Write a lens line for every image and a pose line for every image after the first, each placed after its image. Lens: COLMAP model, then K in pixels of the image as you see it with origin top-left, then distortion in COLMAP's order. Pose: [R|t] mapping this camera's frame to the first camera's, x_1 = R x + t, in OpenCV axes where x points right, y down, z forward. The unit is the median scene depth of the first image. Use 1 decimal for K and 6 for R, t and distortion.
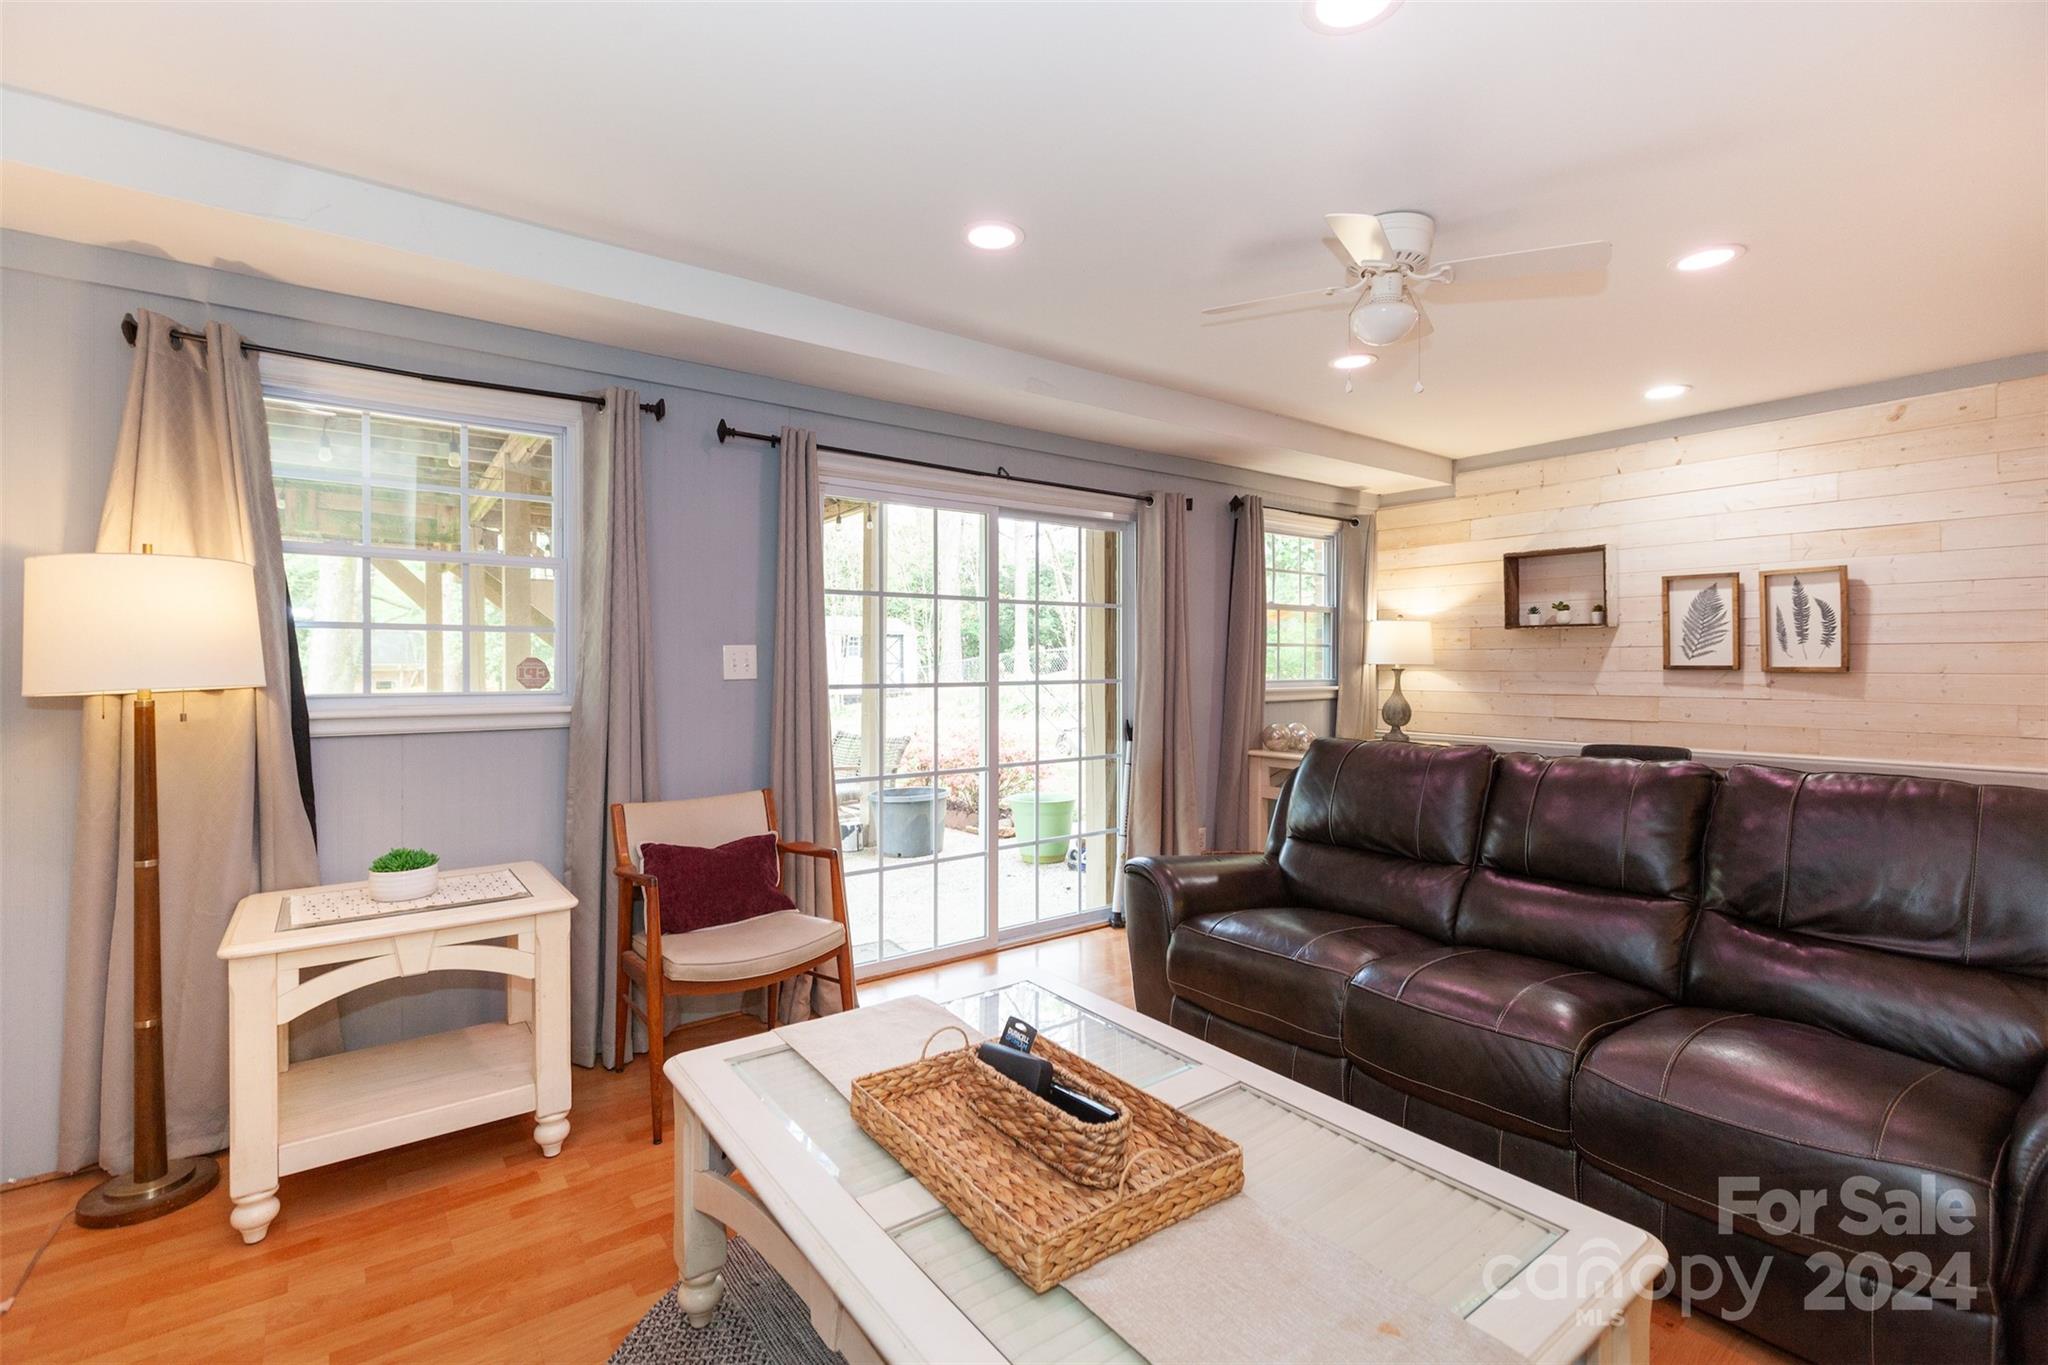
lens RADIAL K [[918.9, 0, 982.4], [0, 918.9, 651.8], [0, 0, 1]] dist [0.005087, 0.000029]
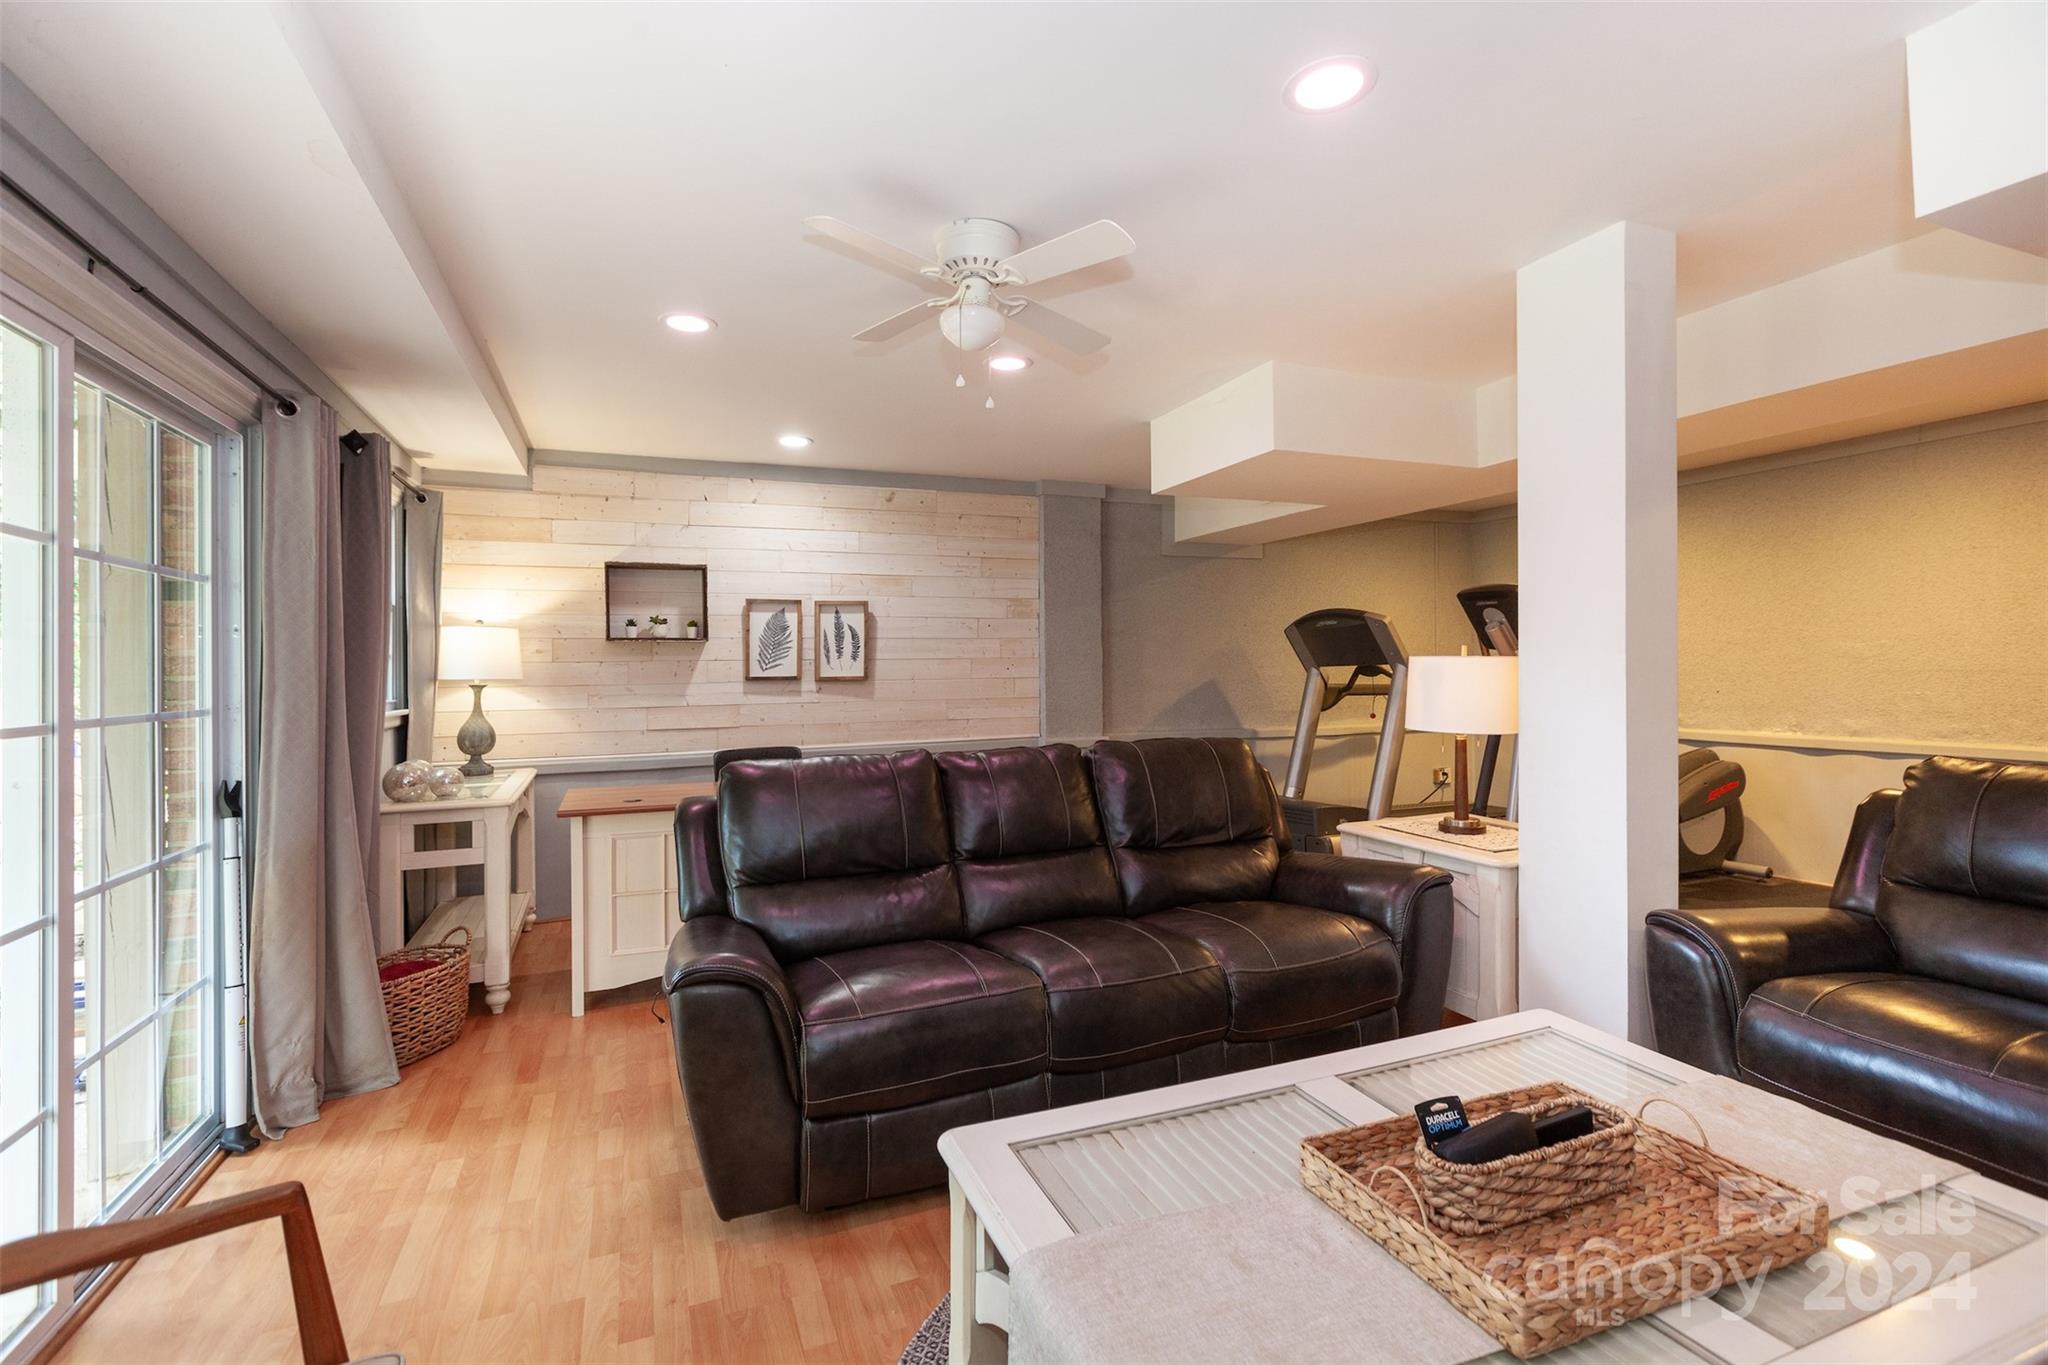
lens RADIAL K [[918.9, 0, 1024.5], [0, 918.9, 680.3], [0, 0, 1]] dist [0.005087, 0.000029]
pose [[0.229773, -0.011587, 0.973175, -0.290371], [0.001291, 0.999932, 0.011601, 0.006236], [-0.973243, -0.001409, 0.229772, 0.406199]]
